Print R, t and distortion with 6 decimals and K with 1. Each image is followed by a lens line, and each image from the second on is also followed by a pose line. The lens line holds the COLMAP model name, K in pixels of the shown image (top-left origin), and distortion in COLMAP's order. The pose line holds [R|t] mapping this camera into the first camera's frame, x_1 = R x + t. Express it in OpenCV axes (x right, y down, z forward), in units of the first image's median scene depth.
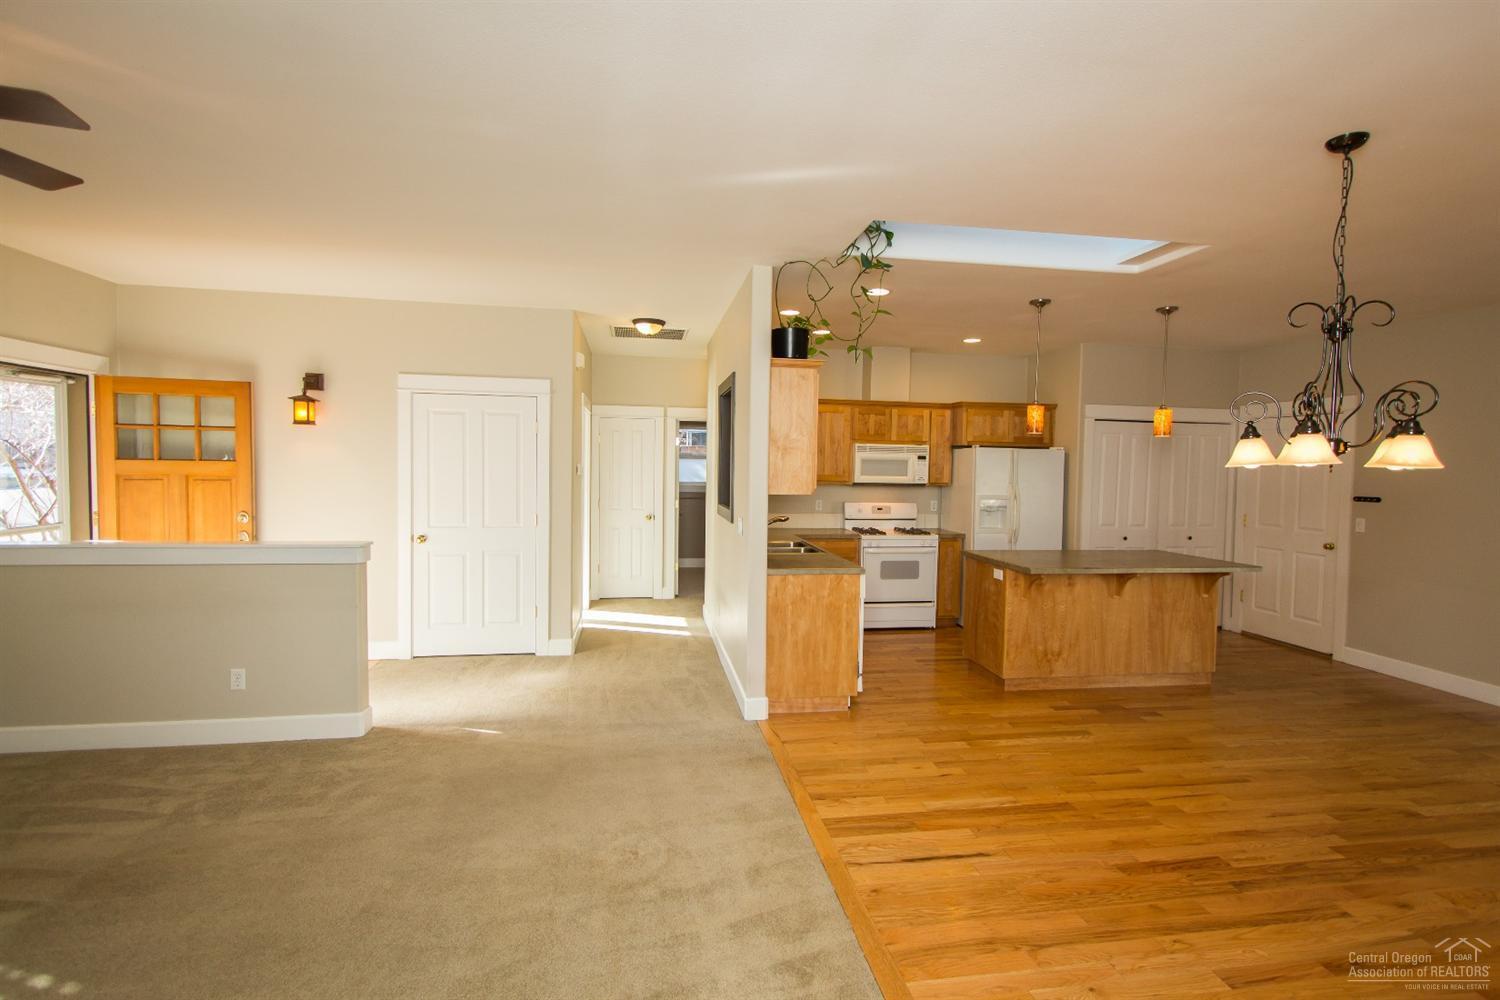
lens RADIAL K [[711.5, 0, 752.1], [0, 711.5, 487.2], [0, 0, 1]] dist [0.013258, -0.004046]
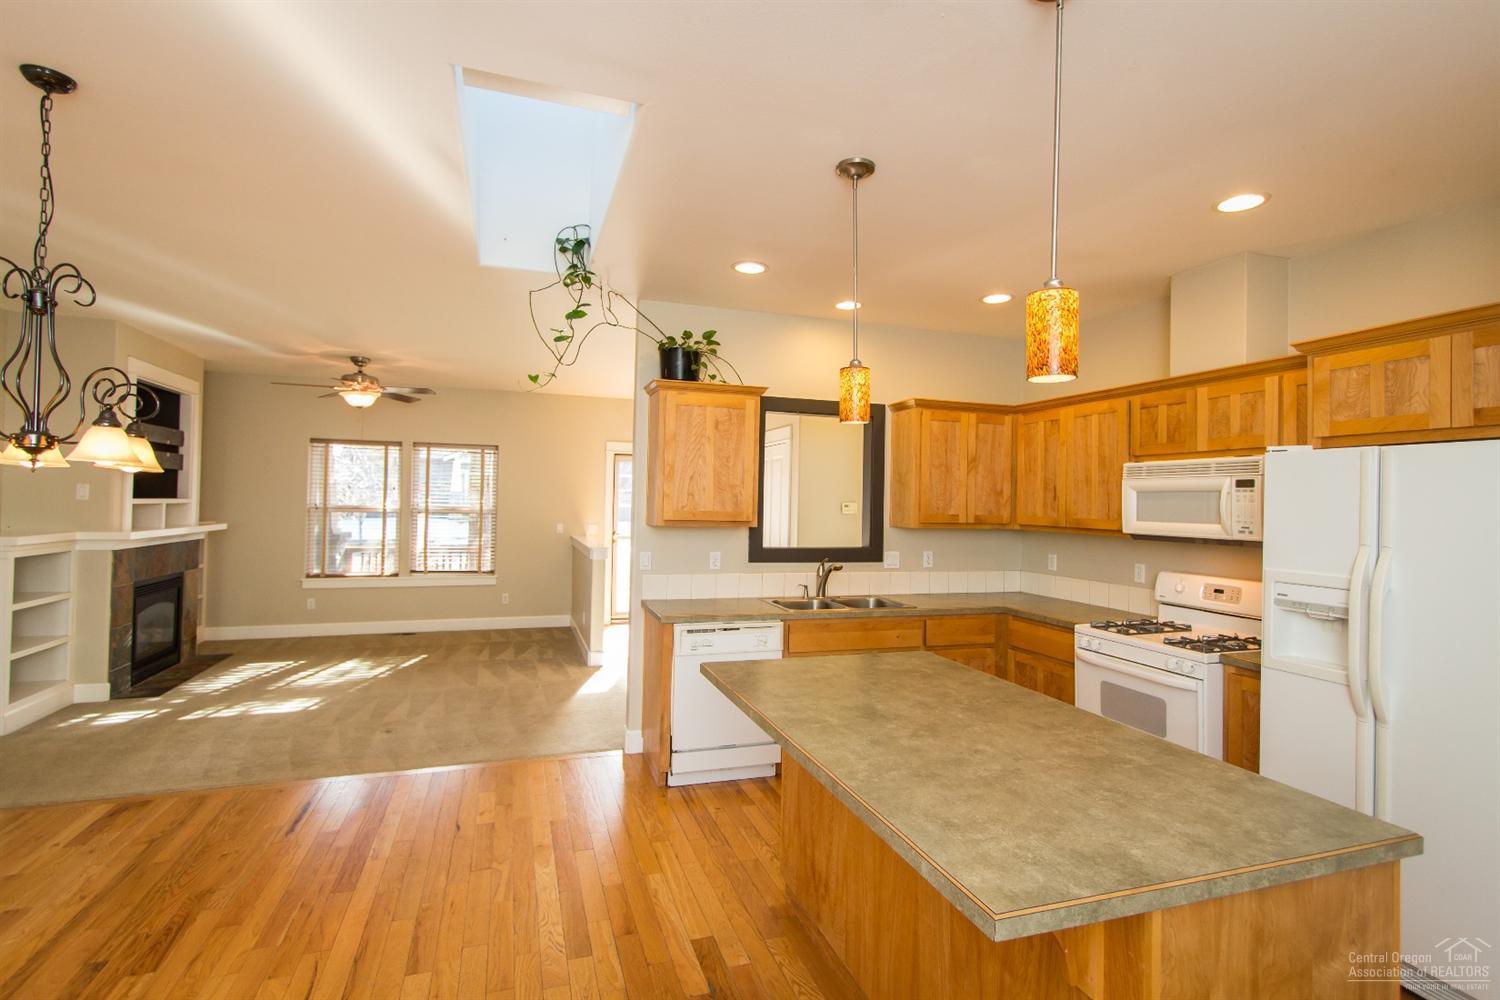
lens RADIAL K [[711.5, 0, 748.6], [0, 711.5, 488.4], [0, 0, 1]] dist [0.013258, -0.004046]
pose [[0.160535, -0.033213, -0.986471, 0.939206], [-0.049872, 0.997884, -0.041714, -0.005516], [0.985769, 0.055893, 0.158539, 0.903183]]
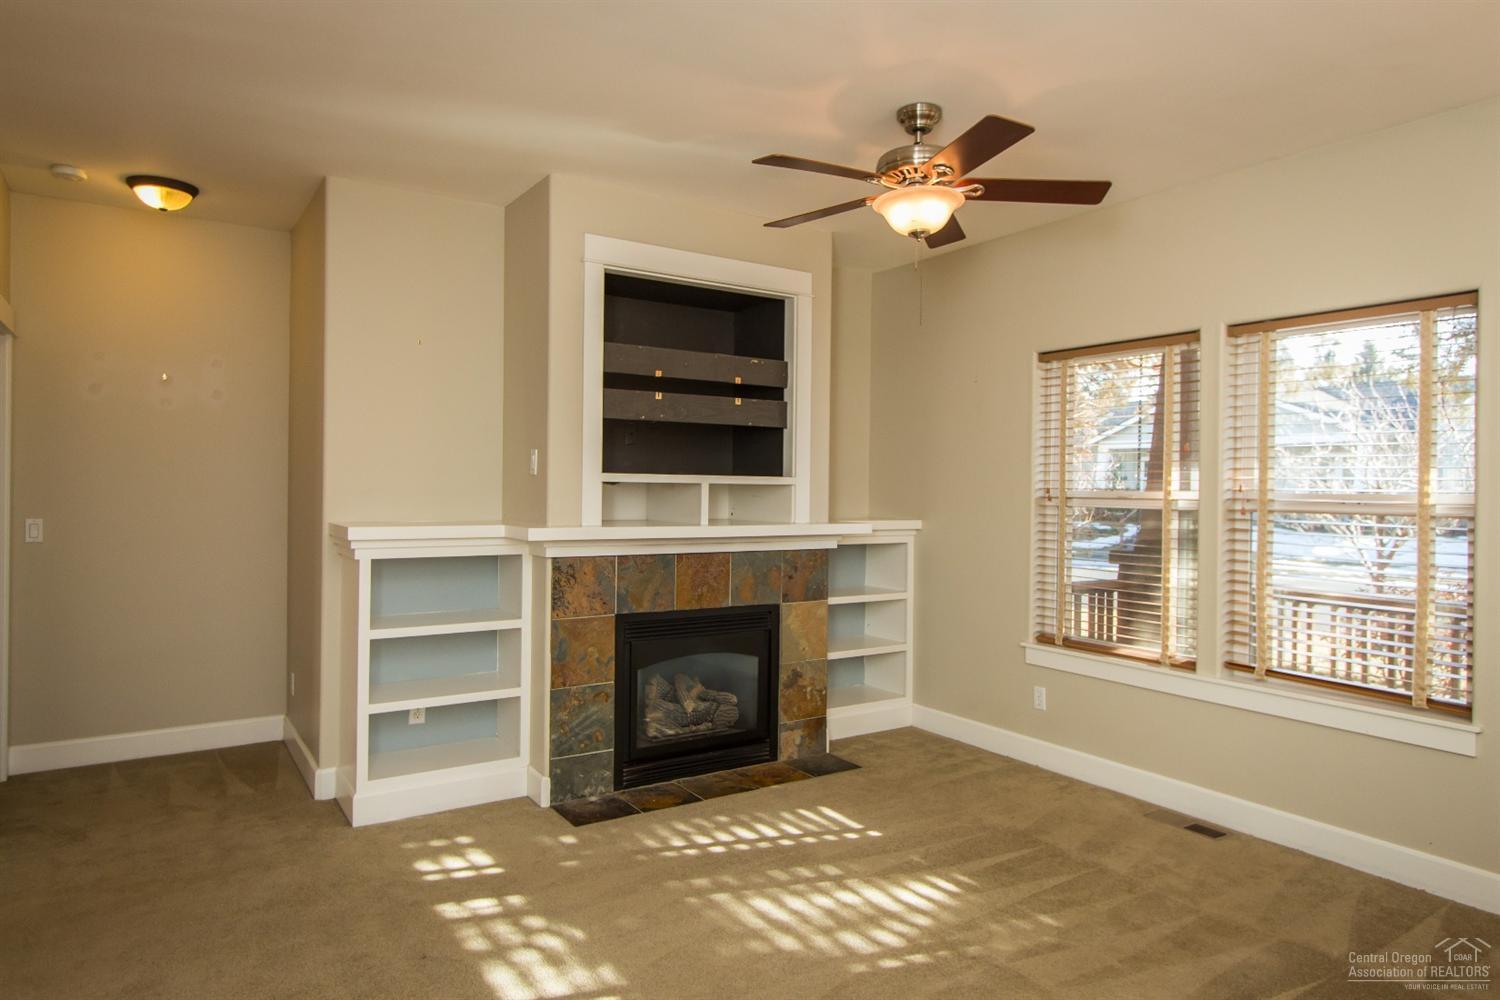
lens RADIAL K [[903.9, 0, 745.6], [0, 903.9, 491.0], [0, 0, 1]] dist [-0.002415, -0.001591]
pose [[-0.911739, -0.025512, -0.409977, -0.120146], [-0.042616, 0.998558, 0.032635, -0.004893], [0.408553, 0.047226, -0.911512, 0.949792]]
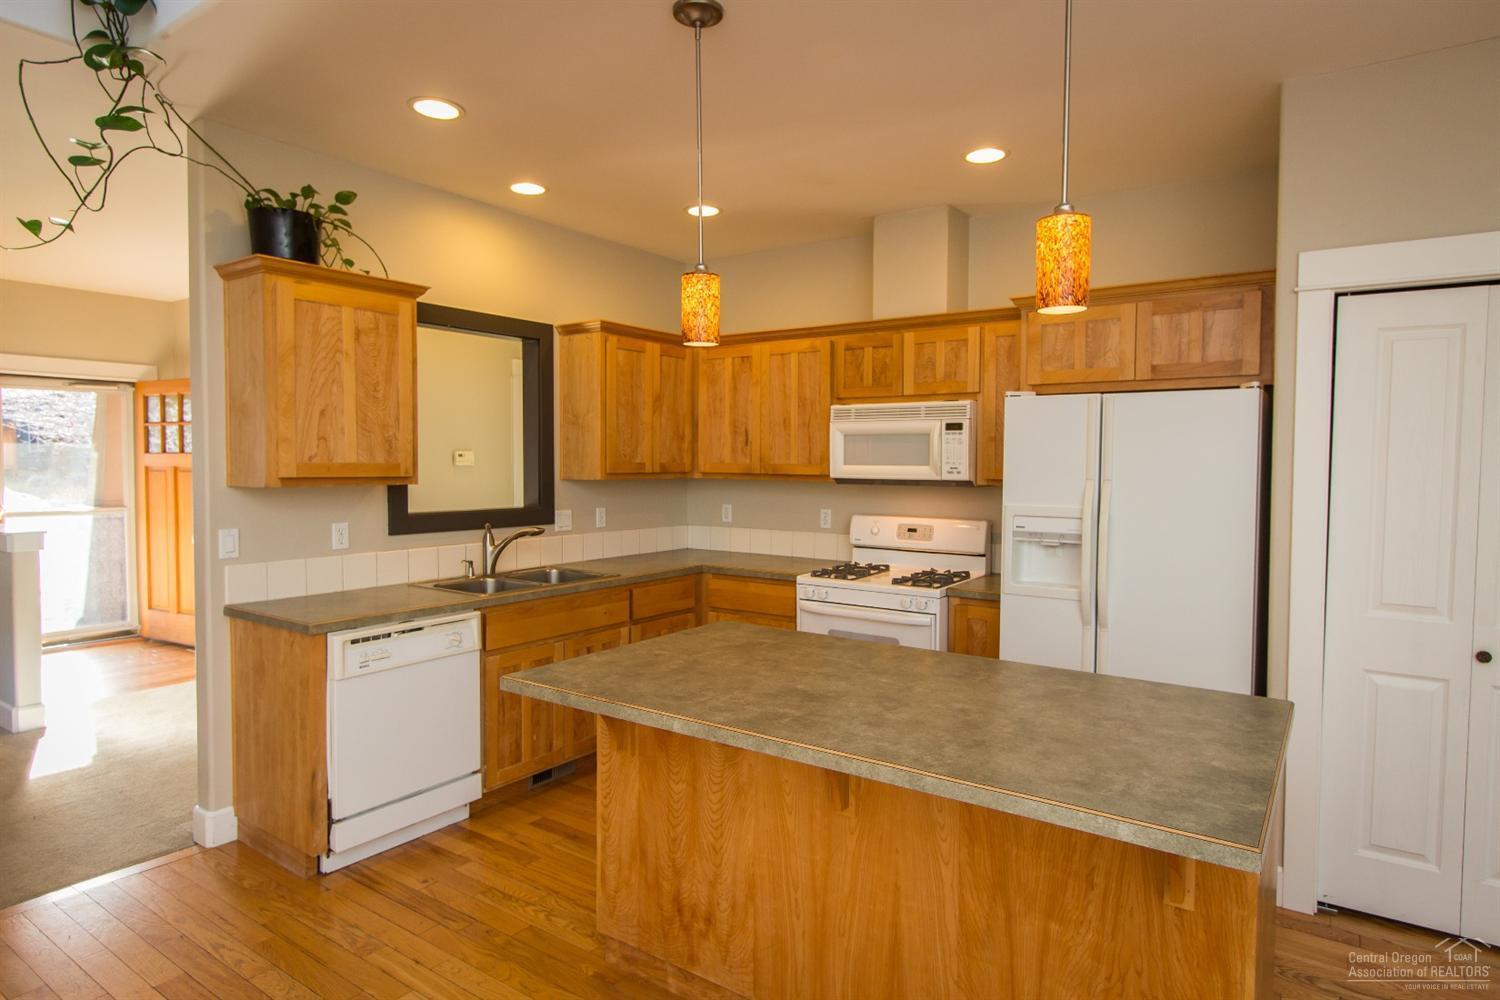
lens RADIAL K [[859.2, 0, 750.1], [0, 859.2, 489.9], [0, 0, 1]] dist [0.014046, -0.009247]
pose [[0.713543, 0.011223, -0.700522, 0.804578], [-0.016085, 0.999871, -0.000365, 0.004973], [0.700427, 0.011529, 0.713631, 0.719950]]
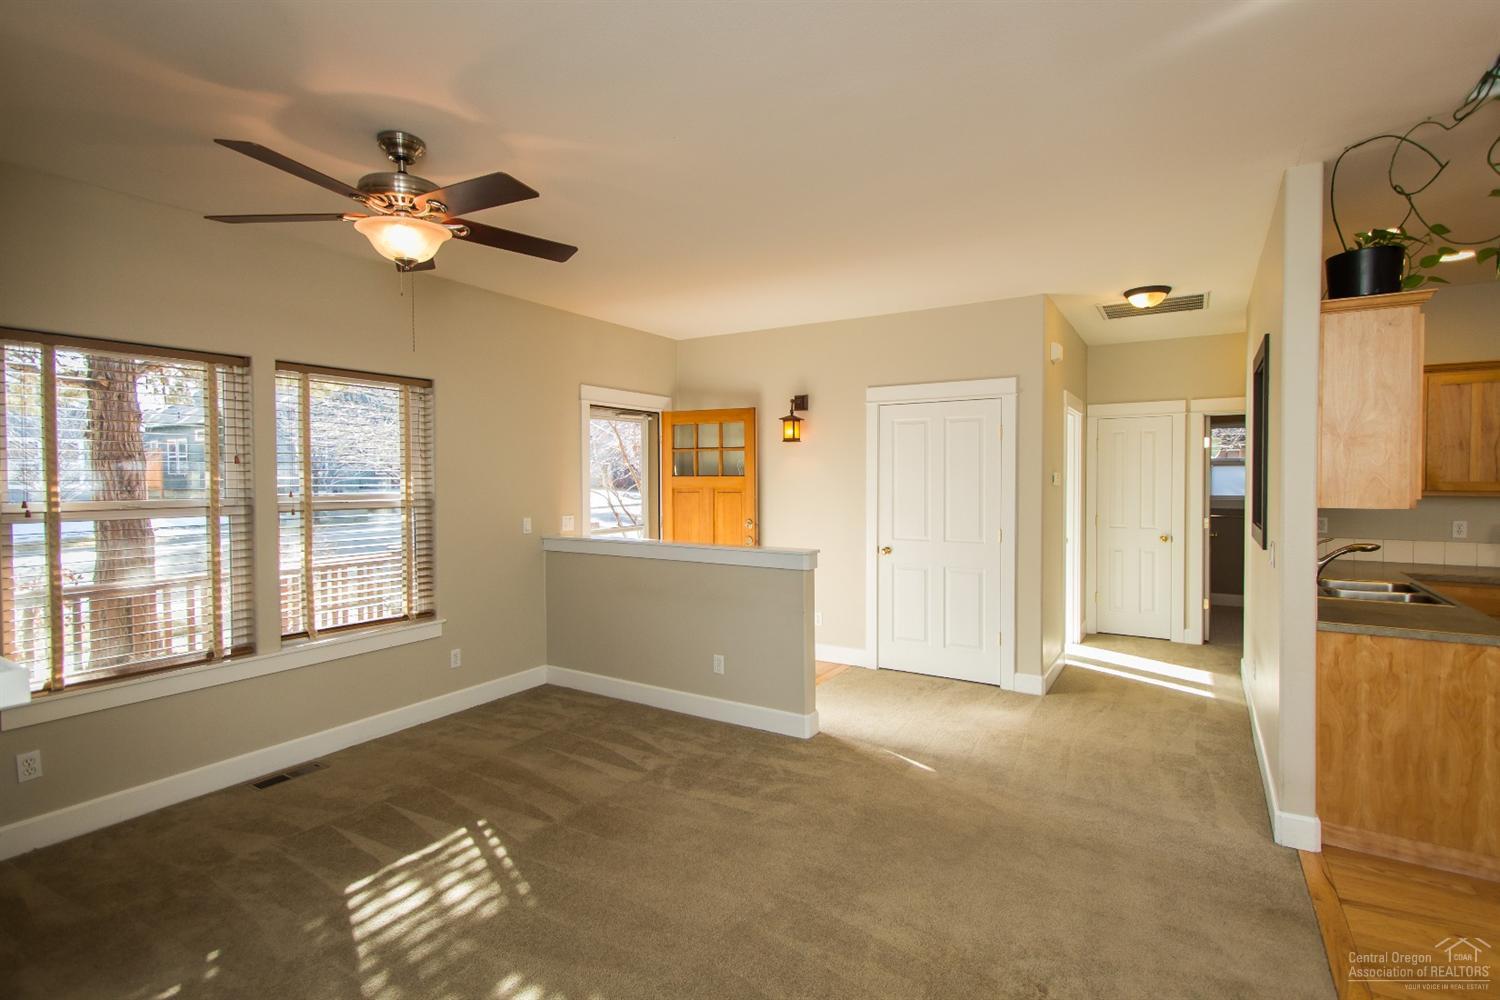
lens RADIAL K [[711.5, 0, 749.0], [0, 711.5, 489.7], [0, 0, 1]] dist [0.013258, -0.004046]
pose [[0.751521, -0.007164, -0.659670, 0.057848], [-0.006408, 0.999815, -0.018158, 0.007629], [0.659678, 0.017873, 0.751336, 0.139226]]
